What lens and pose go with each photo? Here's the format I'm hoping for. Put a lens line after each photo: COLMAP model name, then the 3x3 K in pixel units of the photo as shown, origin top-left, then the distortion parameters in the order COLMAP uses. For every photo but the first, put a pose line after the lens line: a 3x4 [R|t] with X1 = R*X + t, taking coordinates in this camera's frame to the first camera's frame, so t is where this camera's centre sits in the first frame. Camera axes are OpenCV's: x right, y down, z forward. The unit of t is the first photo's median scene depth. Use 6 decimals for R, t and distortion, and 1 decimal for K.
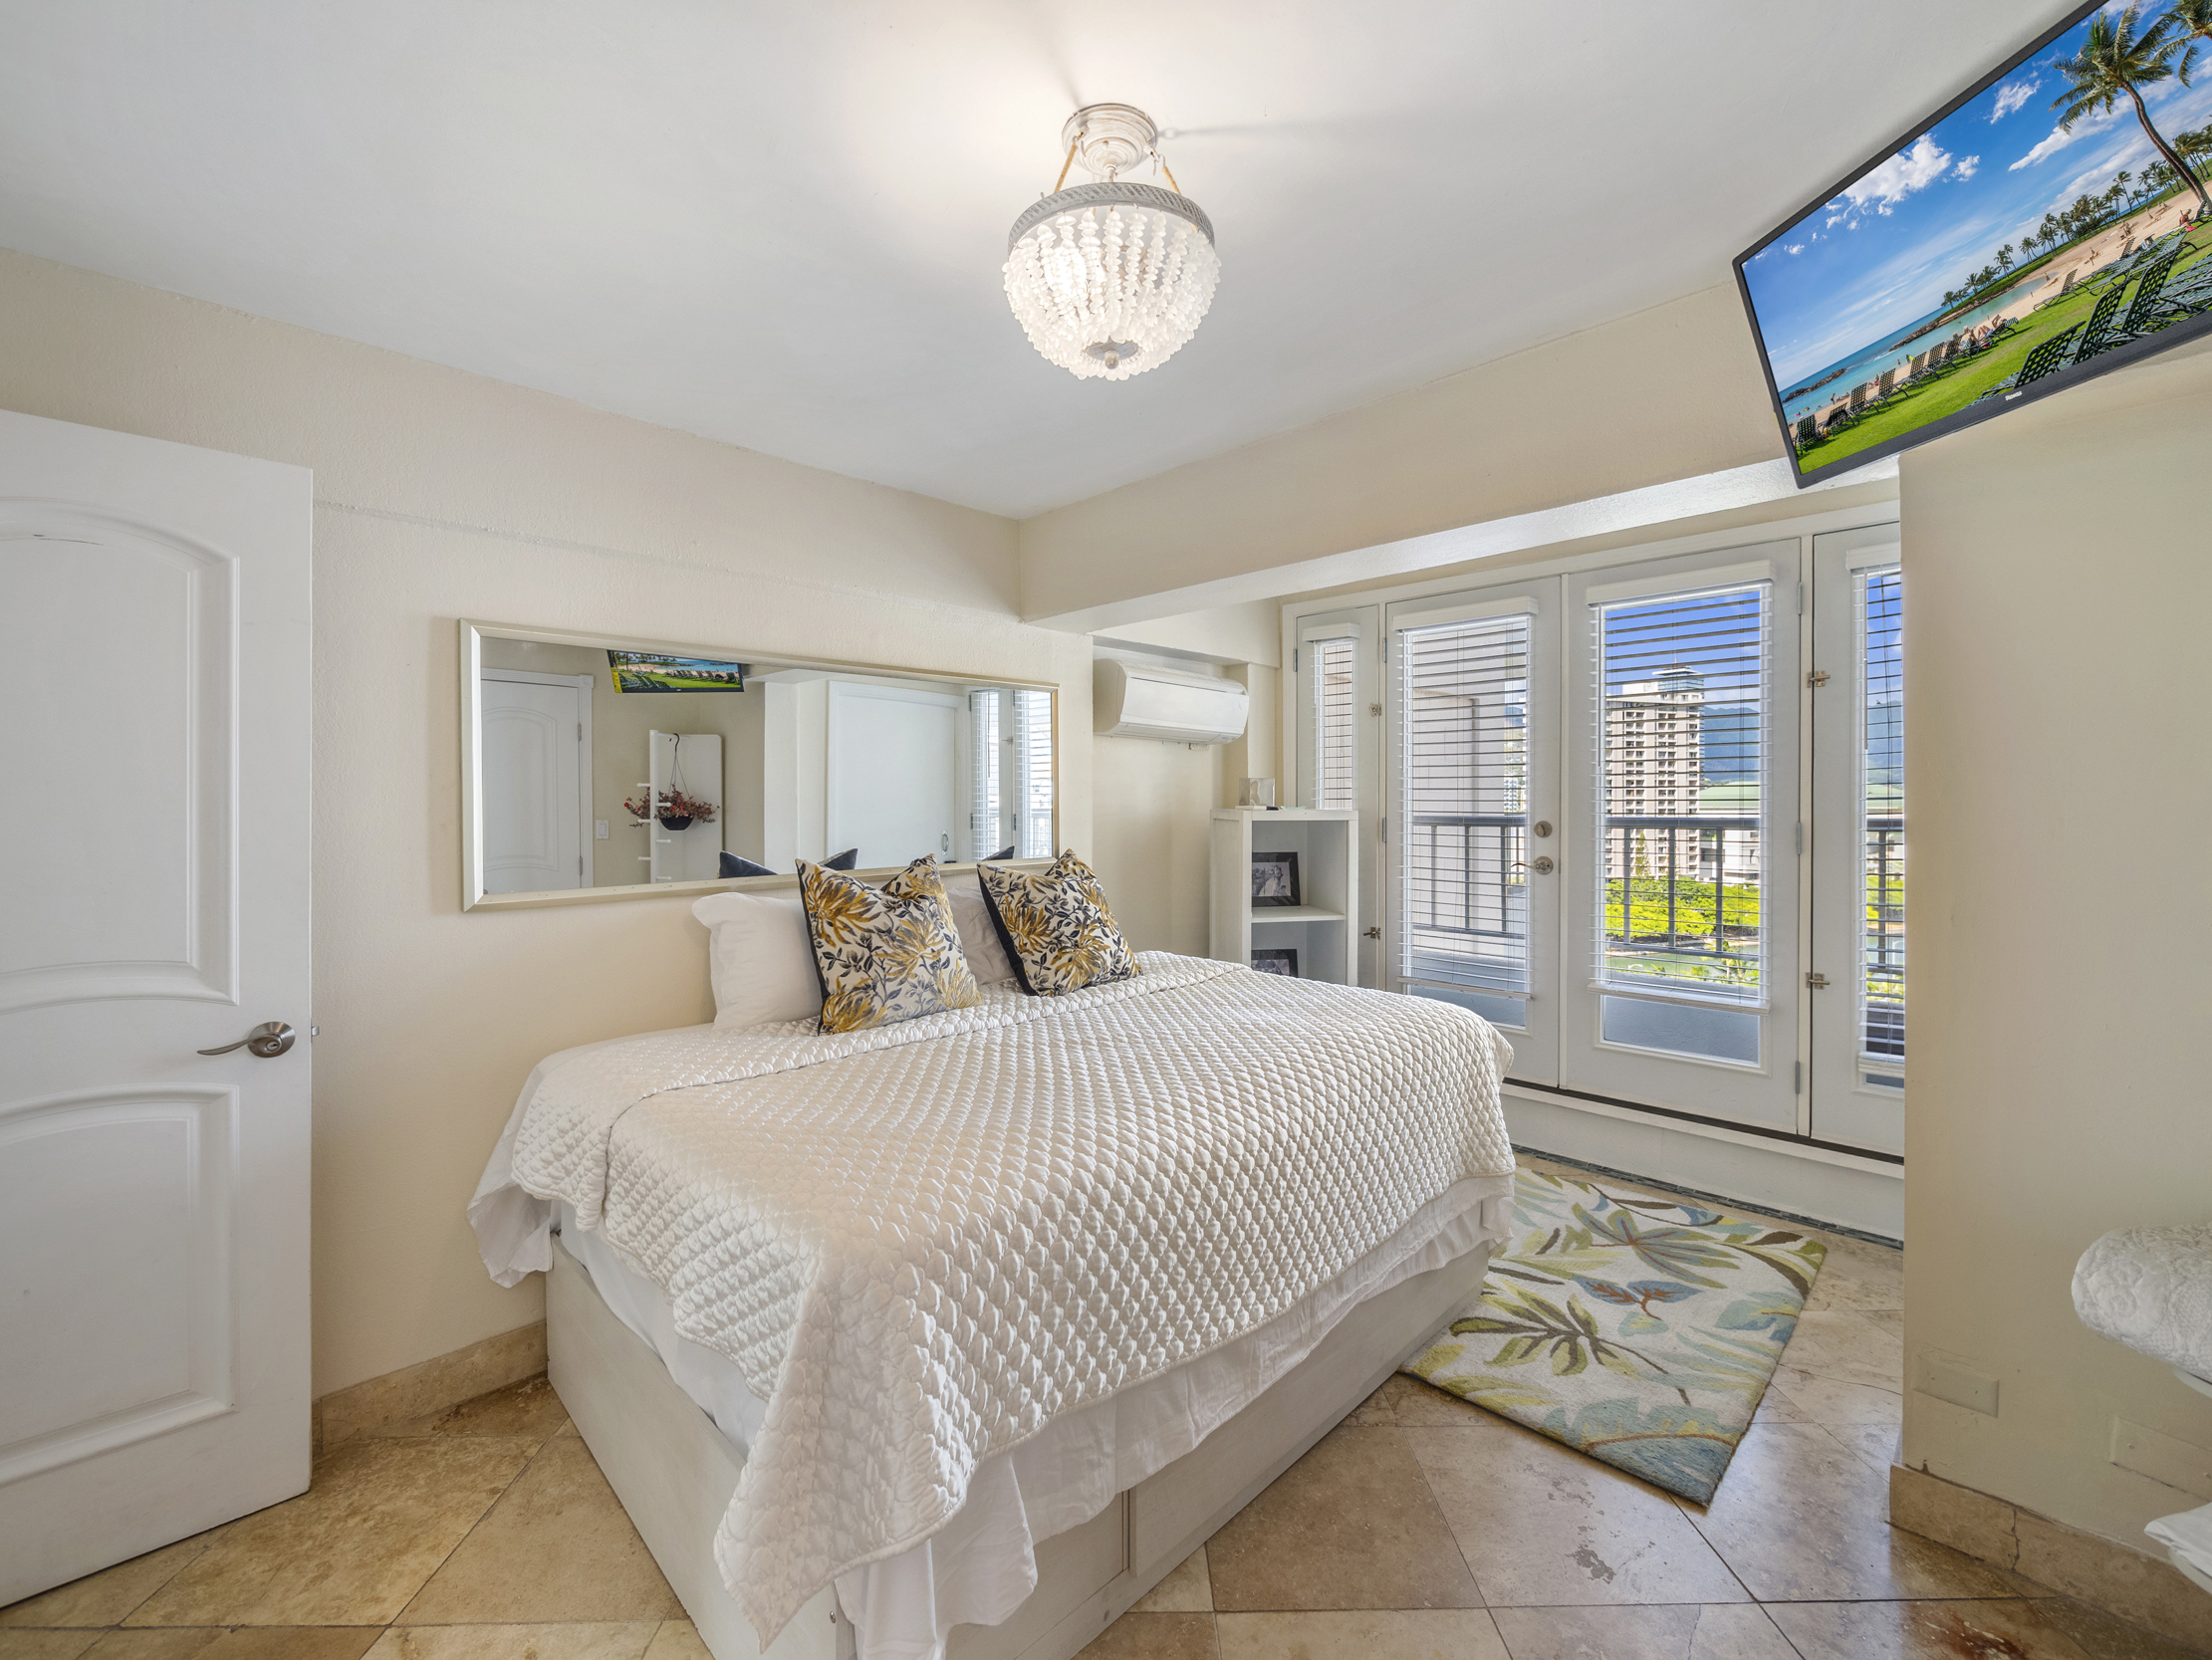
lens RADIAL K [[916.8, 0, 1128.4], [0, 916.8, 825.5], [0, 0, 1]] dist [-0.011853, 0.001979]
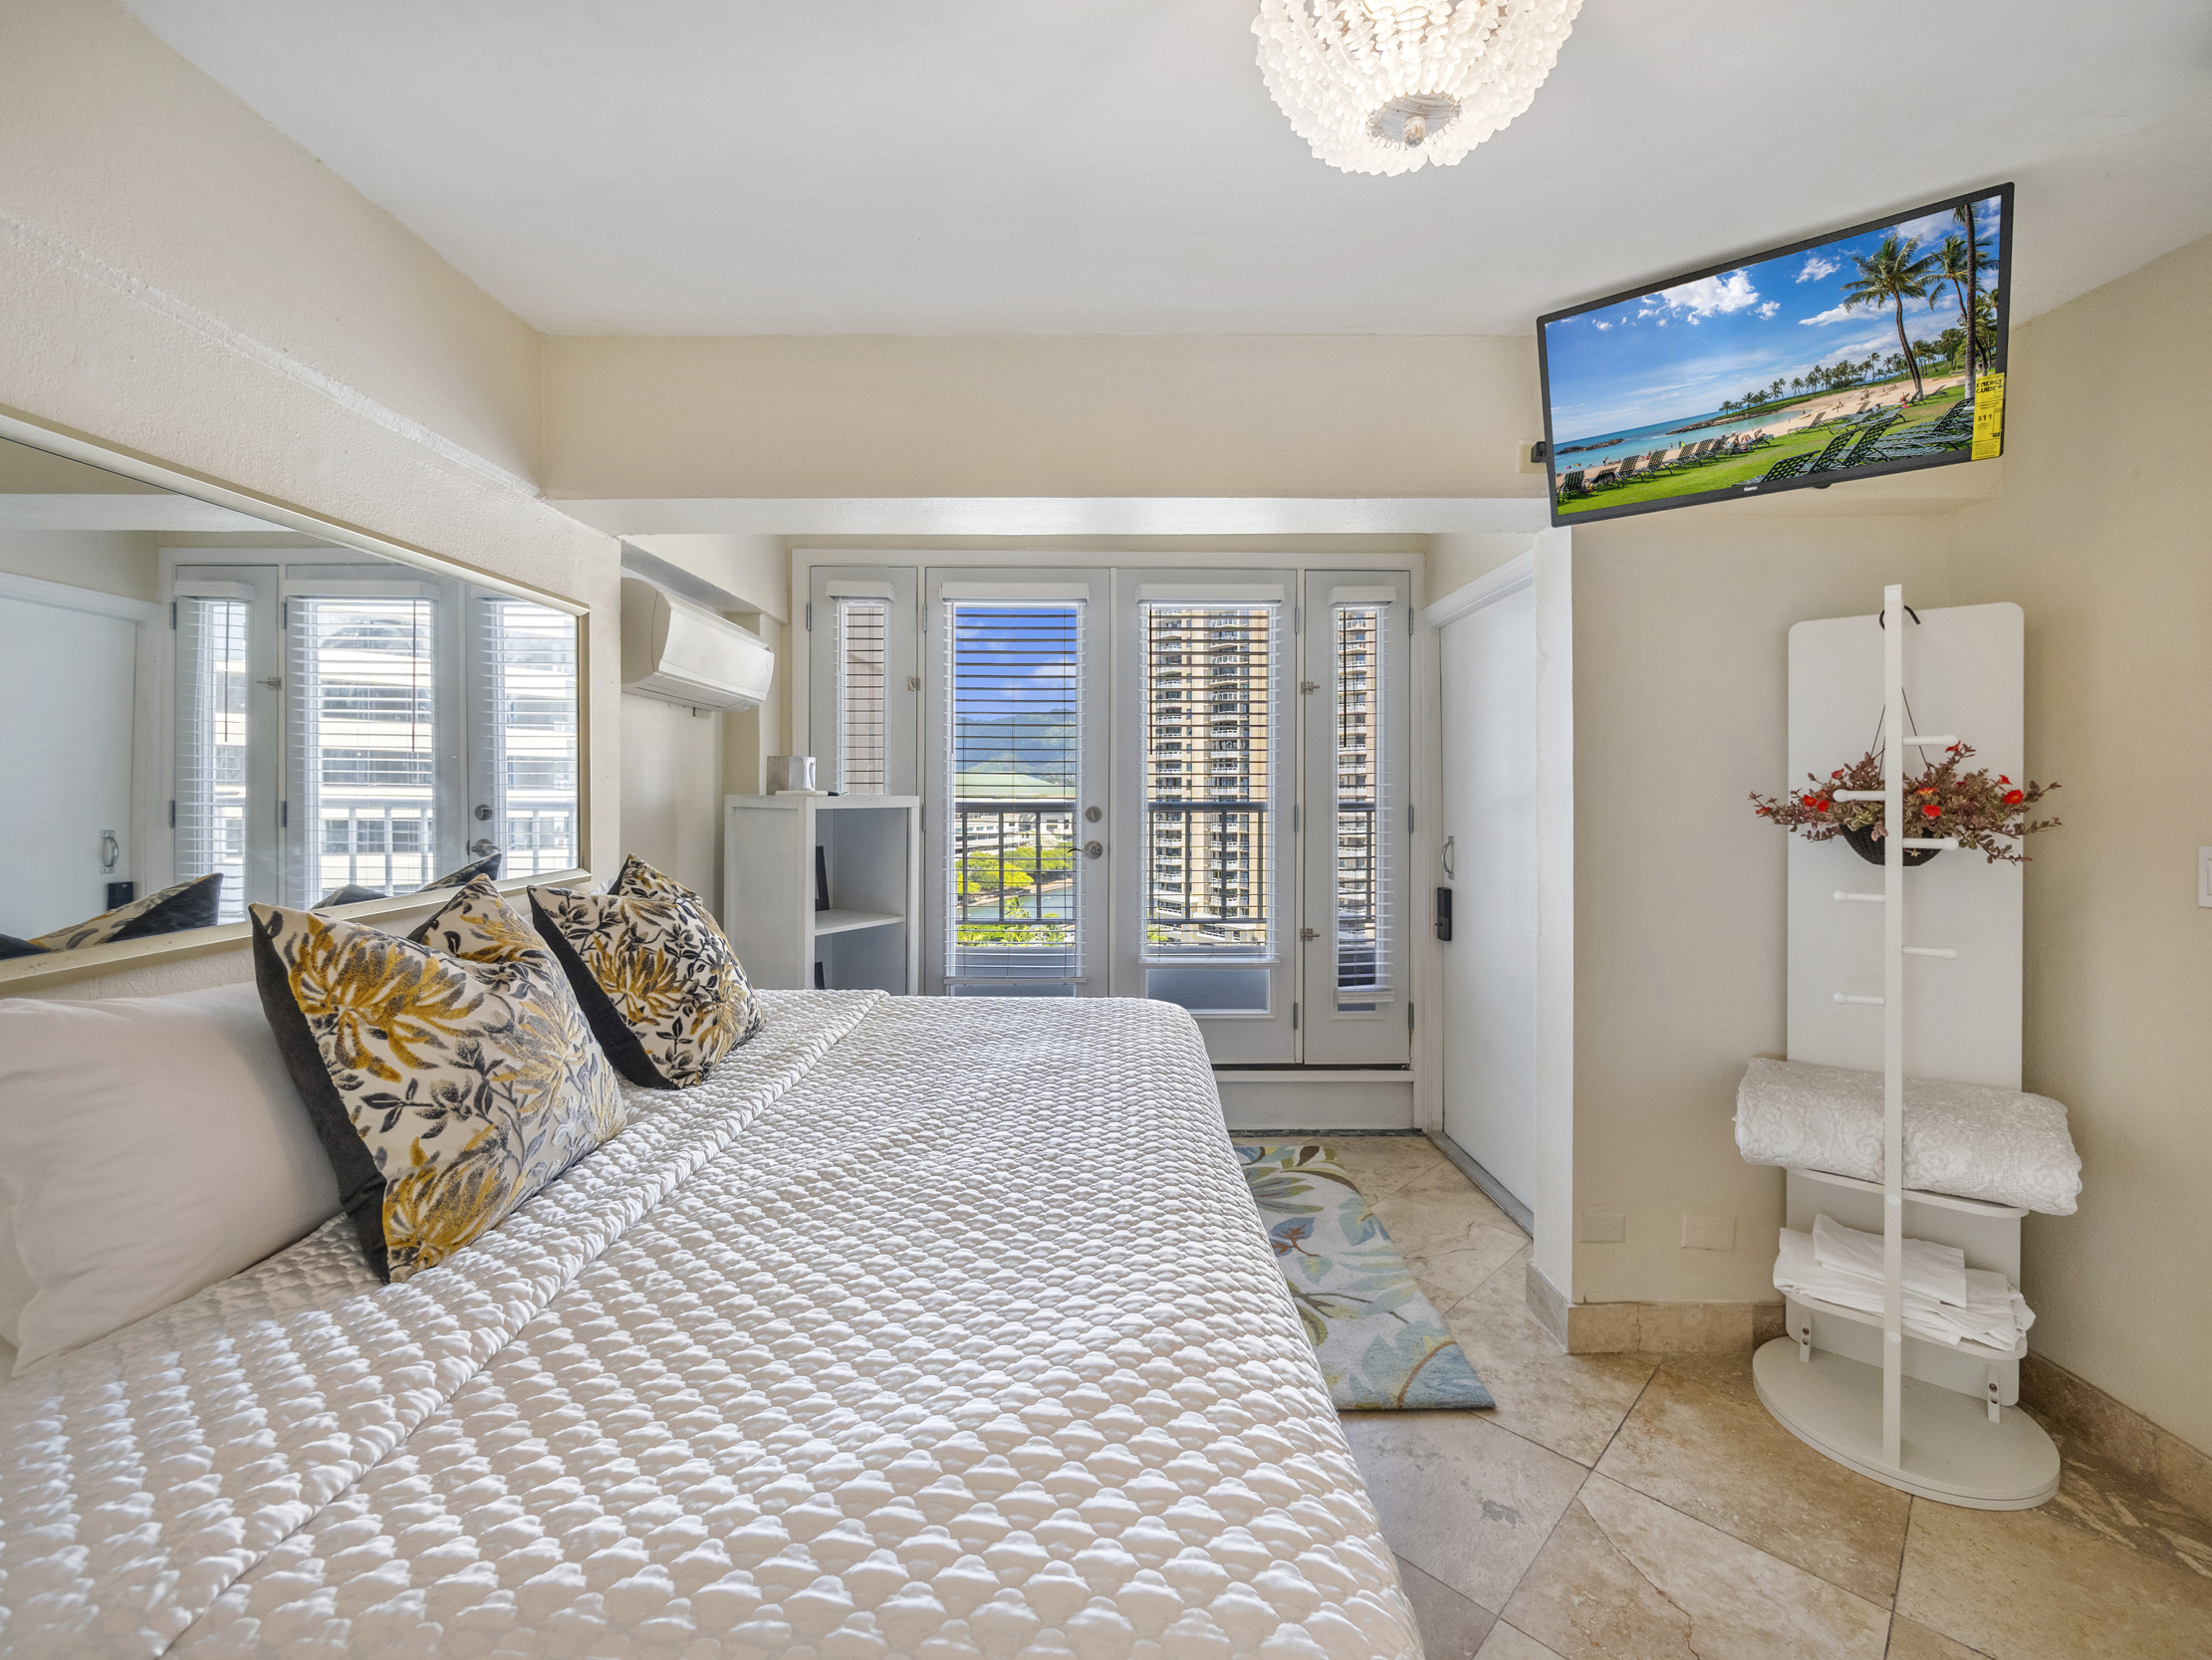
lens RADIAL K [[916.8, 0, 1103.6], [0, 916.8, 818.4], [0, 0, 1]] dist [-0.011853, 0.001979]
pose [[0.721044, -0.016904, 0.692683, -0.496822], [0.009050, 0.999847, 0.014980, -0.012865], [-0.692831, -0.004533, 0.721086, 0.511277]]
